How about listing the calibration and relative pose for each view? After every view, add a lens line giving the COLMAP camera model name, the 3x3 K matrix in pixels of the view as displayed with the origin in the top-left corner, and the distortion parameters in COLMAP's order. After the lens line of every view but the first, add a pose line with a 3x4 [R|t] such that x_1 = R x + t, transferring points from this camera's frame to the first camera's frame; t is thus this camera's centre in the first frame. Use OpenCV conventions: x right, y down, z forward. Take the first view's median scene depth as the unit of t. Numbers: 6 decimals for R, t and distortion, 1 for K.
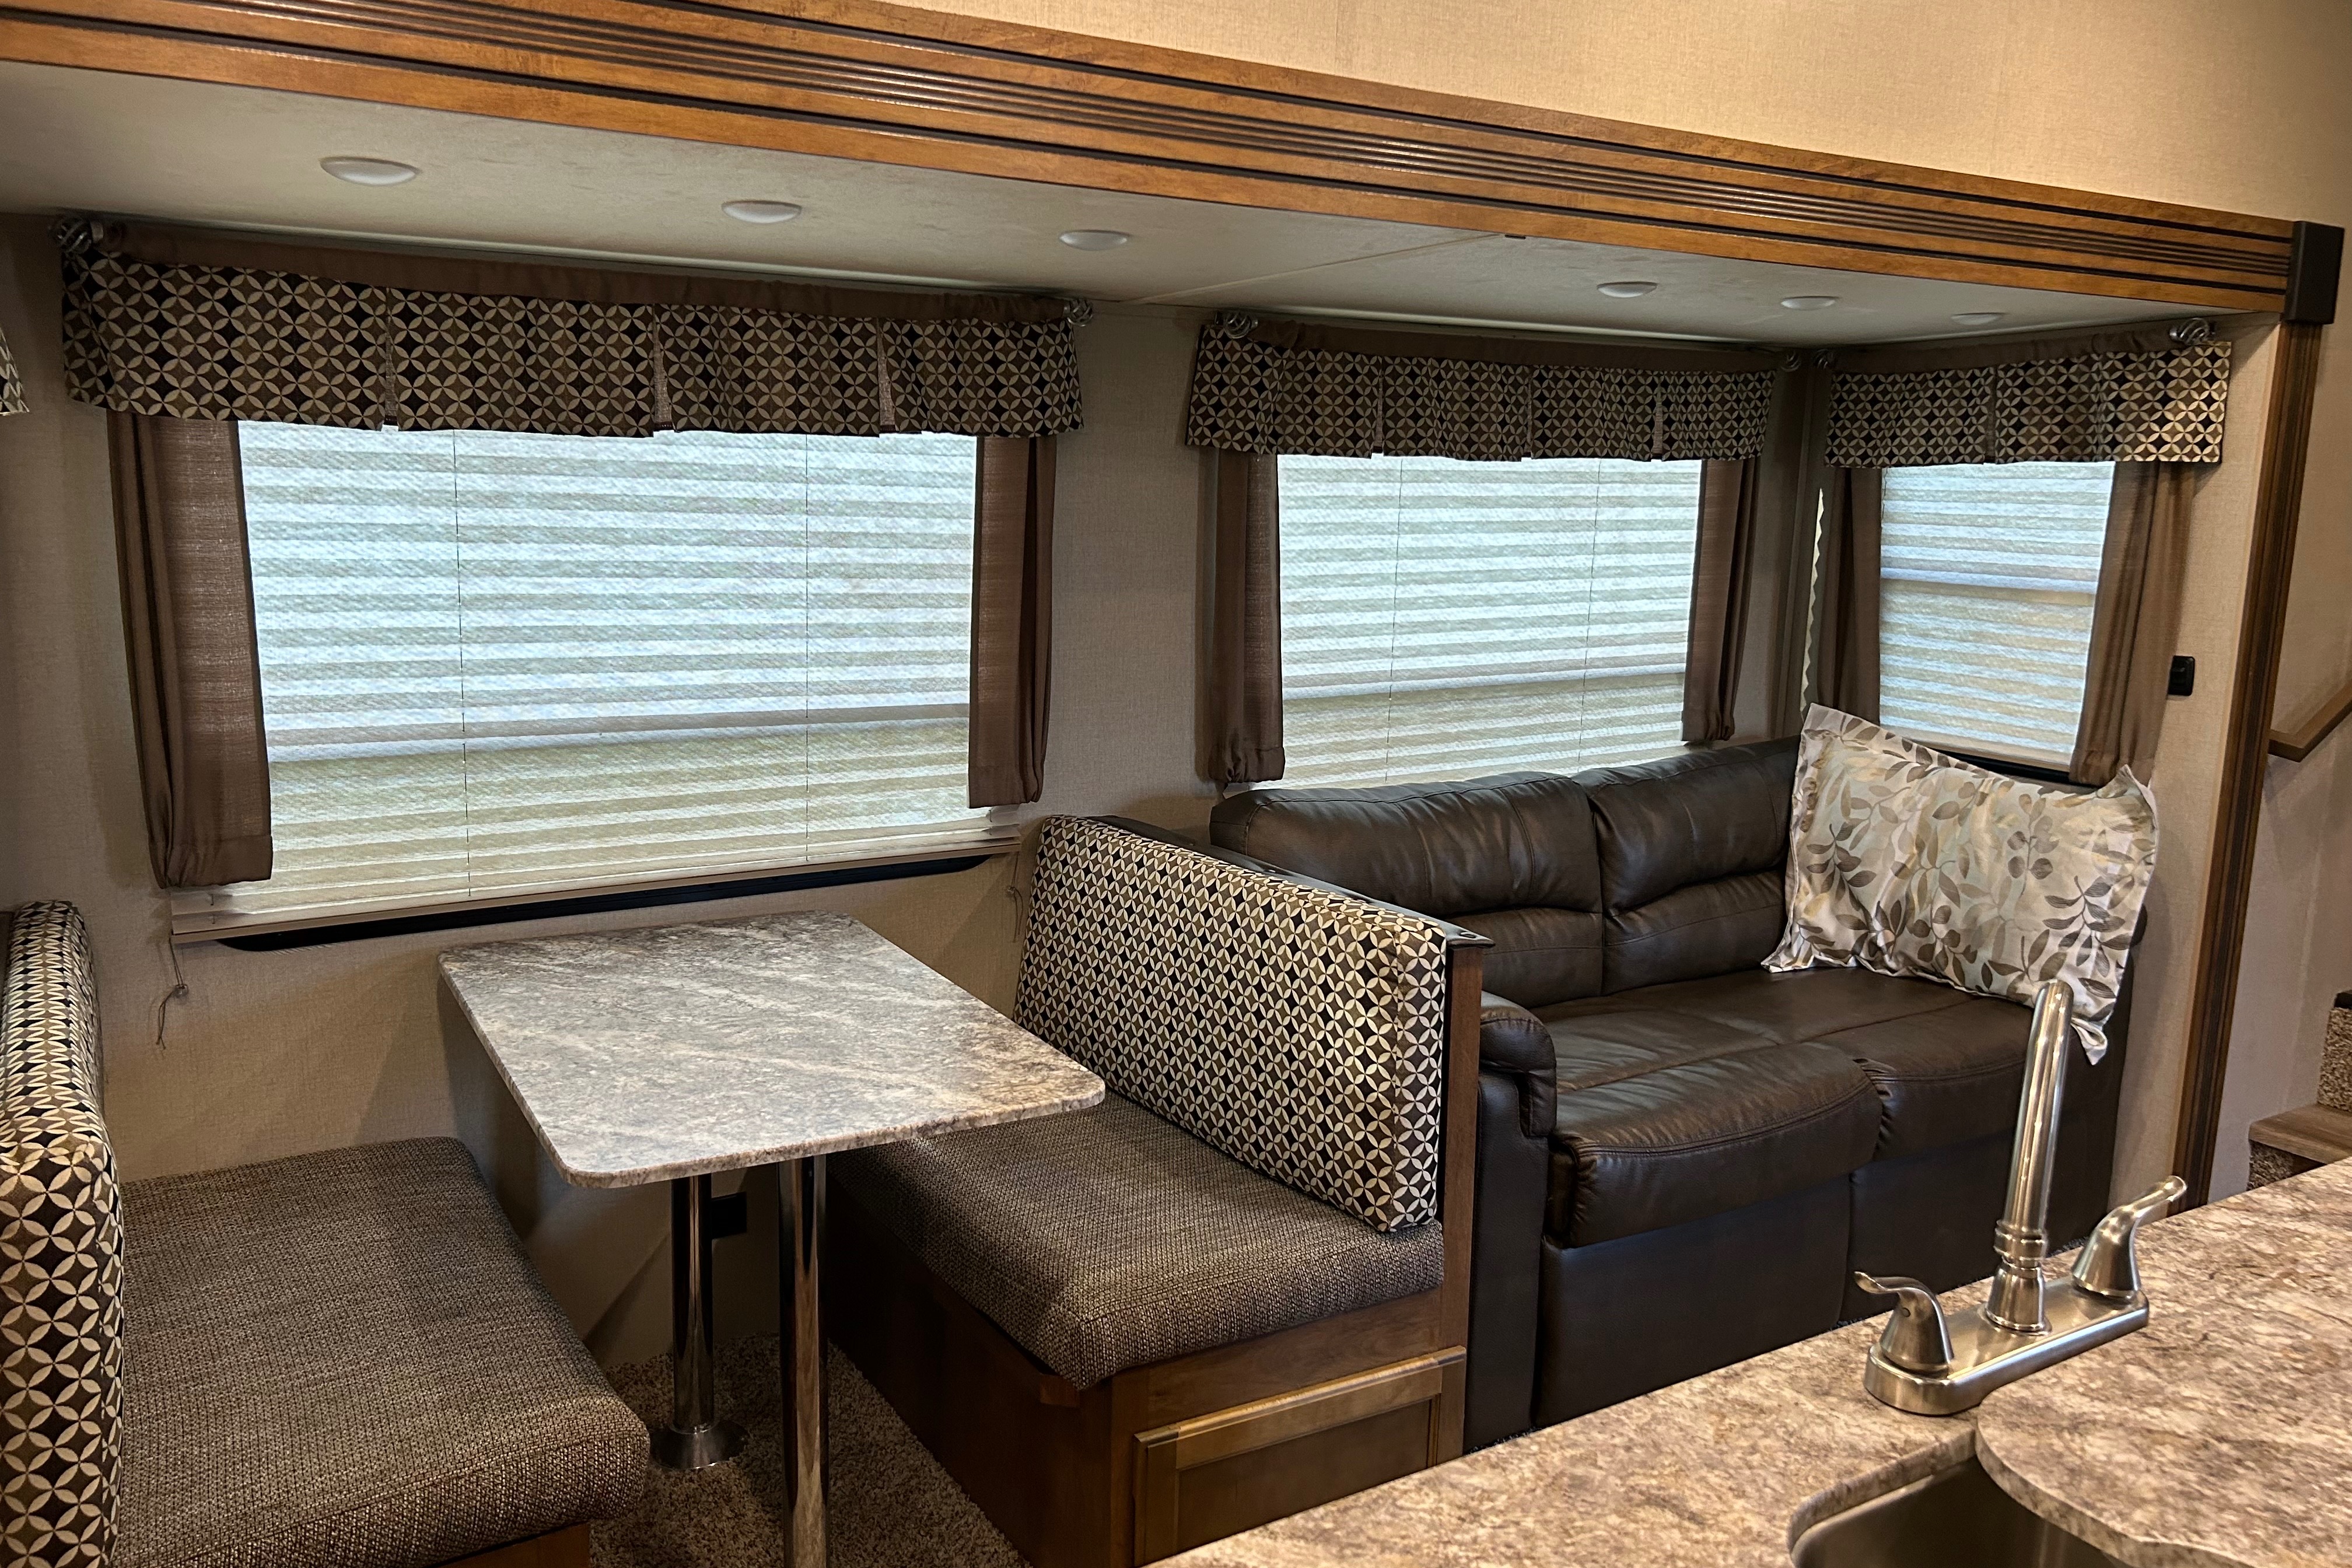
lens RADIAL K [[1771.5, 0, 1183.0], [0, 1771.5, 778.8], [0, 0, 1]] dist [0.031596, -0.029416]
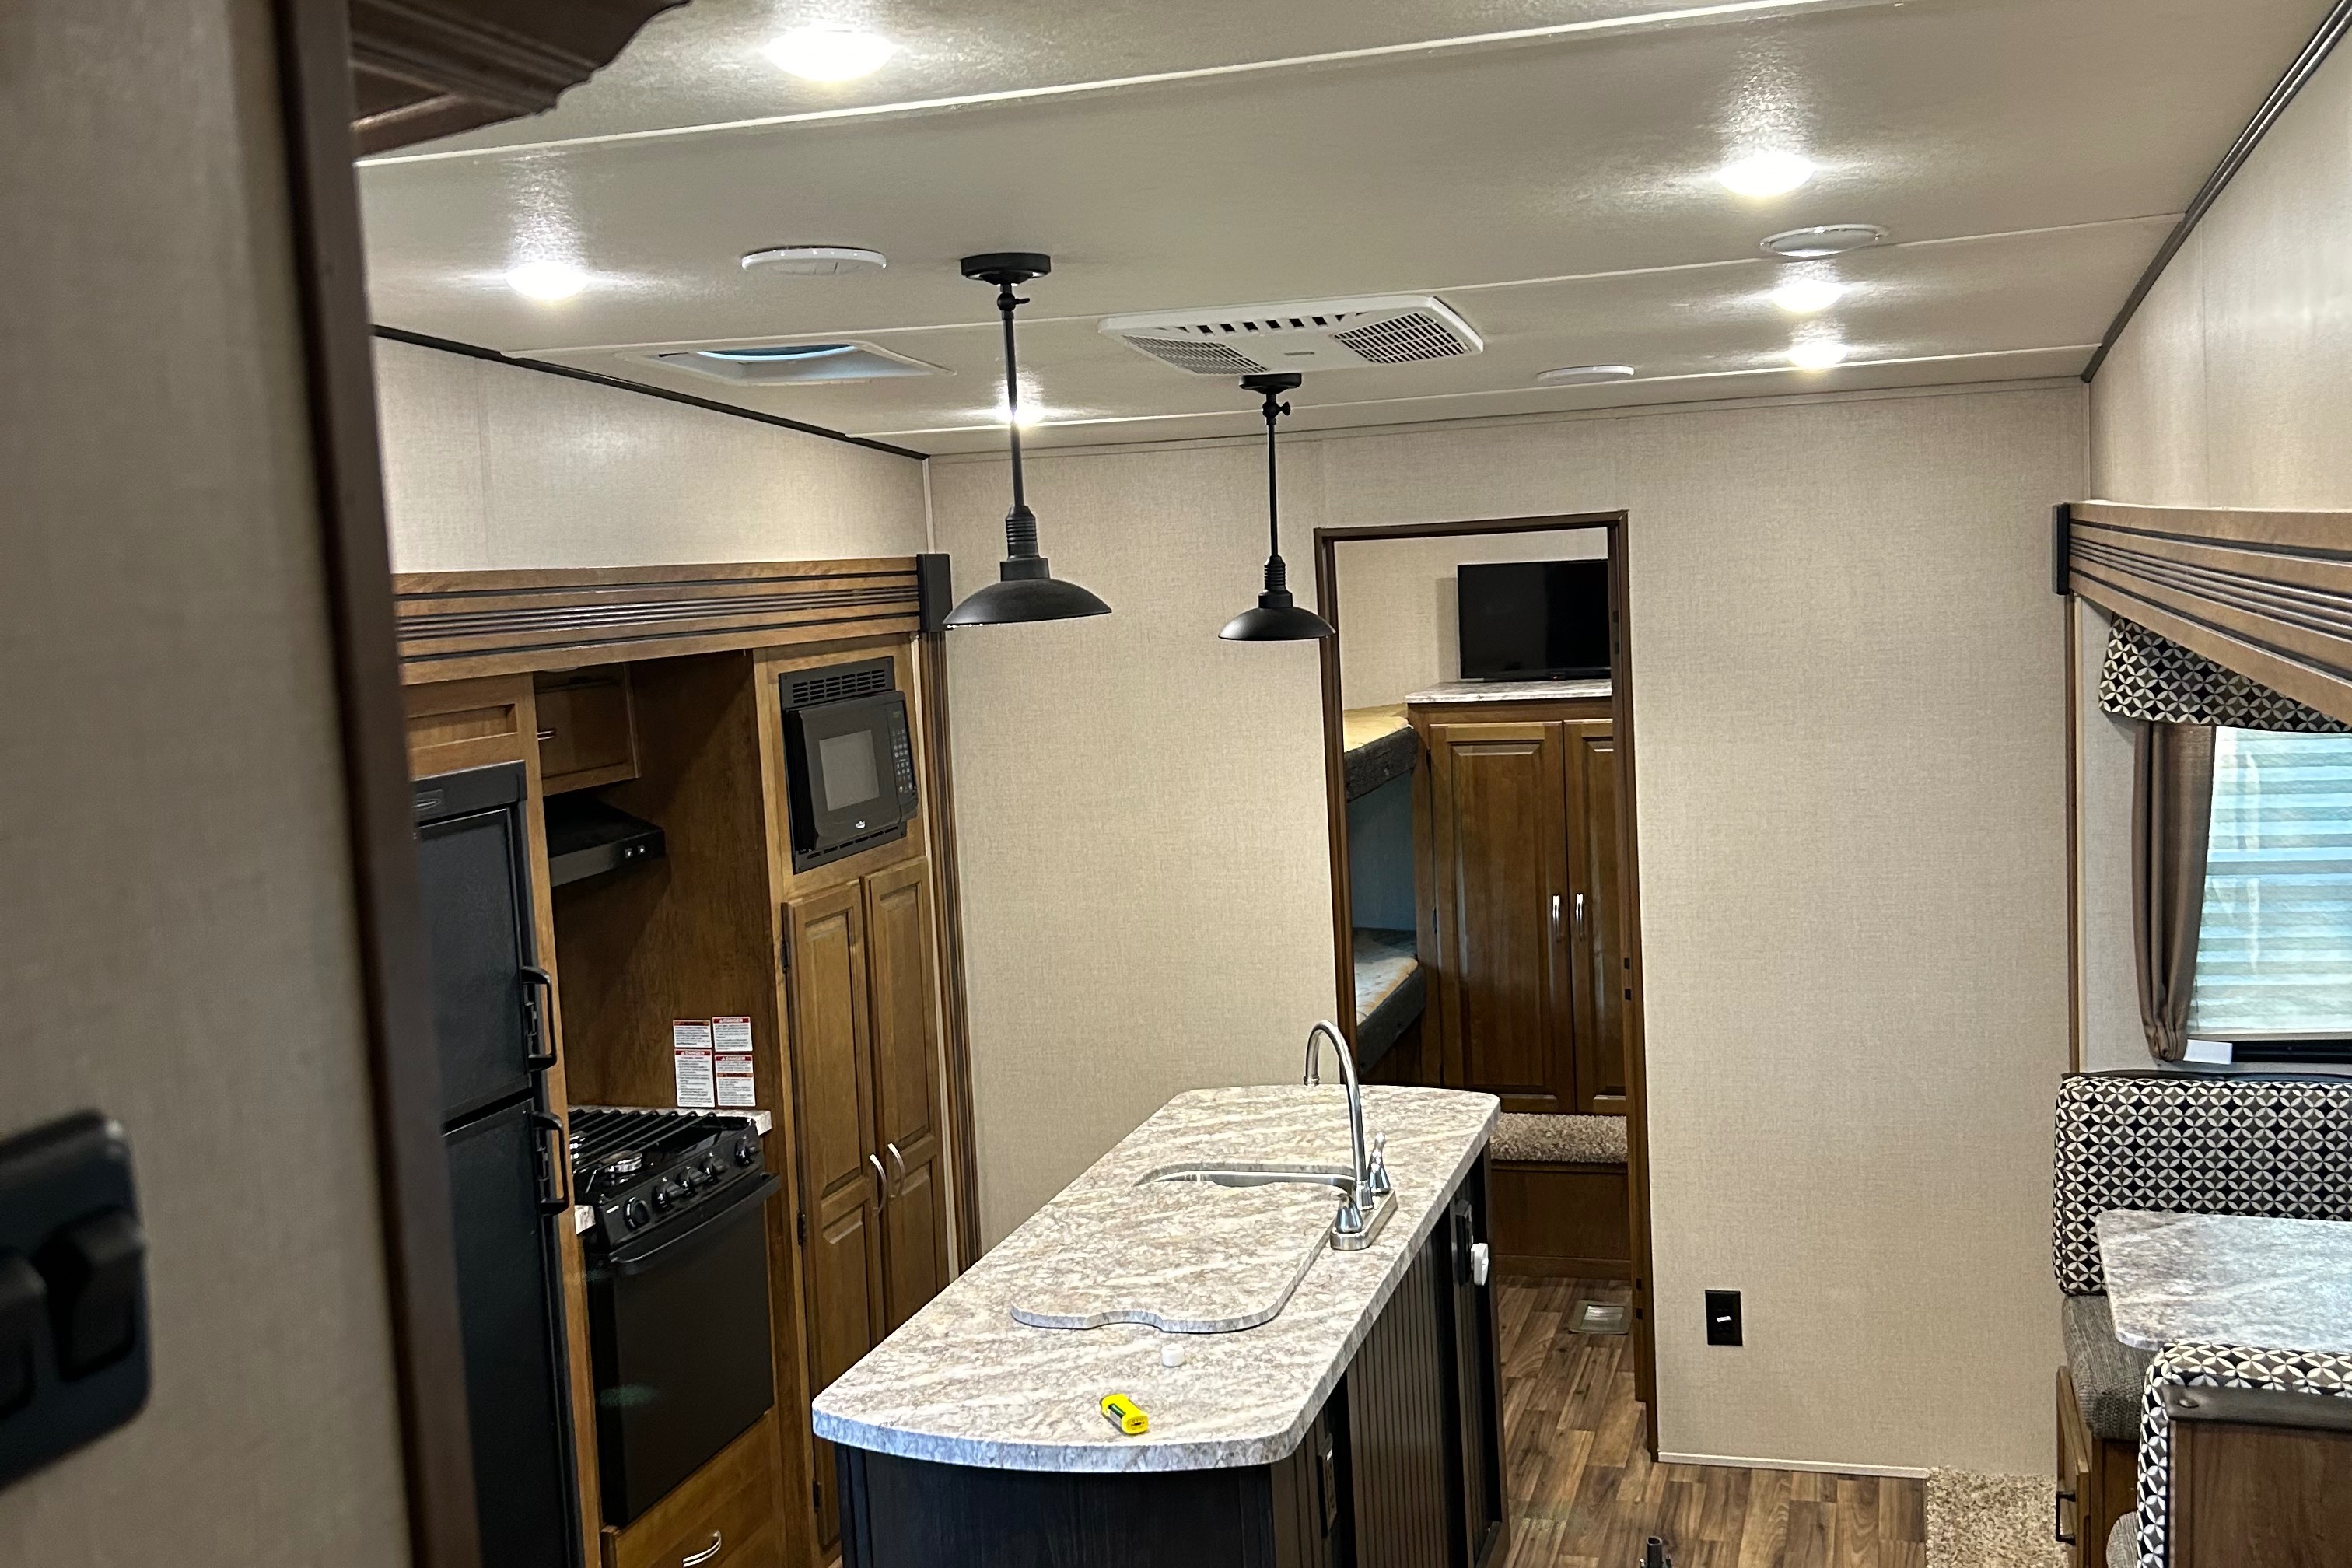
lens RADIAL K [[2169.6, 0, 1172.7], [0, 2169.6, 784.3], [0, 0, 1]] dist [0.017379, 0.000000]
pose [[-0.740108, 0.086534, -0.666897, 0.908336], [-0.084688, 0.971798, 0.220082, -0.300944], [0.667134, 0.219363, -0.711907, 0.999550]]
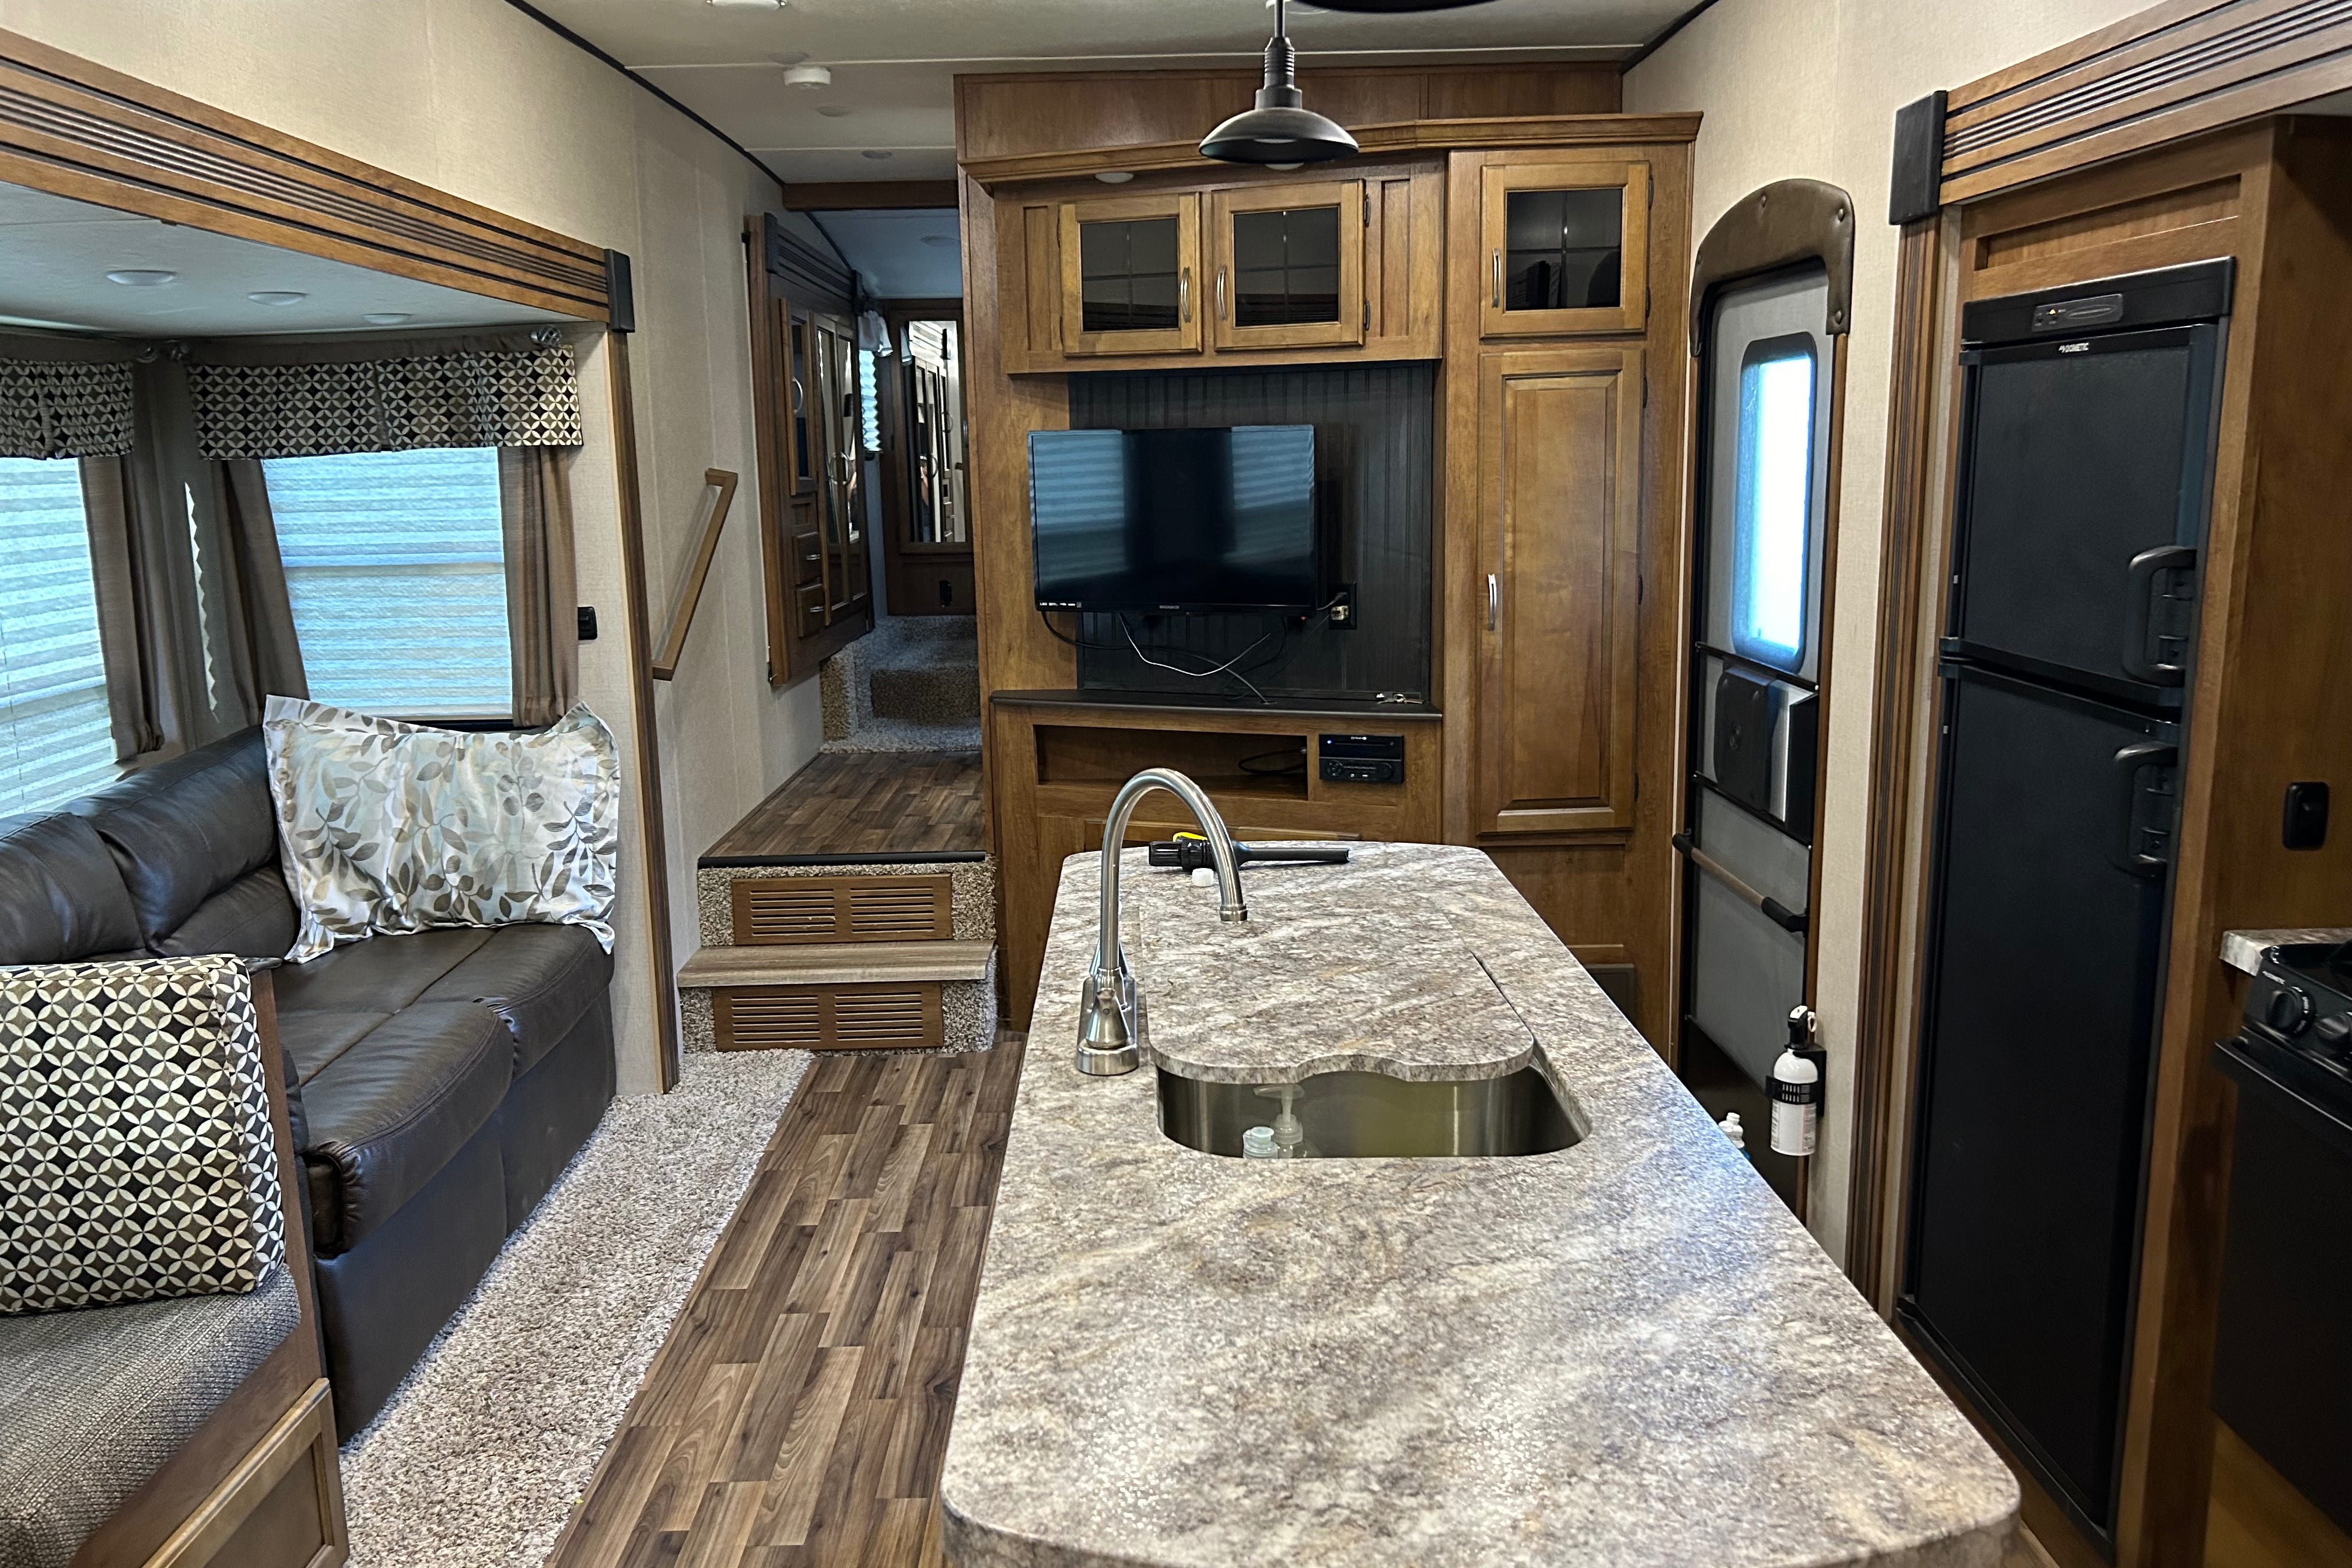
lens RADIAL K [[1771.5, 0, 1161.1], [0, 1771.5, 788.0], [0, 0, 1]] dist [0.031596, -0.029416]
pose [[0.496174, -0.193104, 0.846476, -0.280455], [0.182327, 0.976387, 0.115866, -0.017378], [-0.848863, 0.096846, 0.519666, 0.058833]]
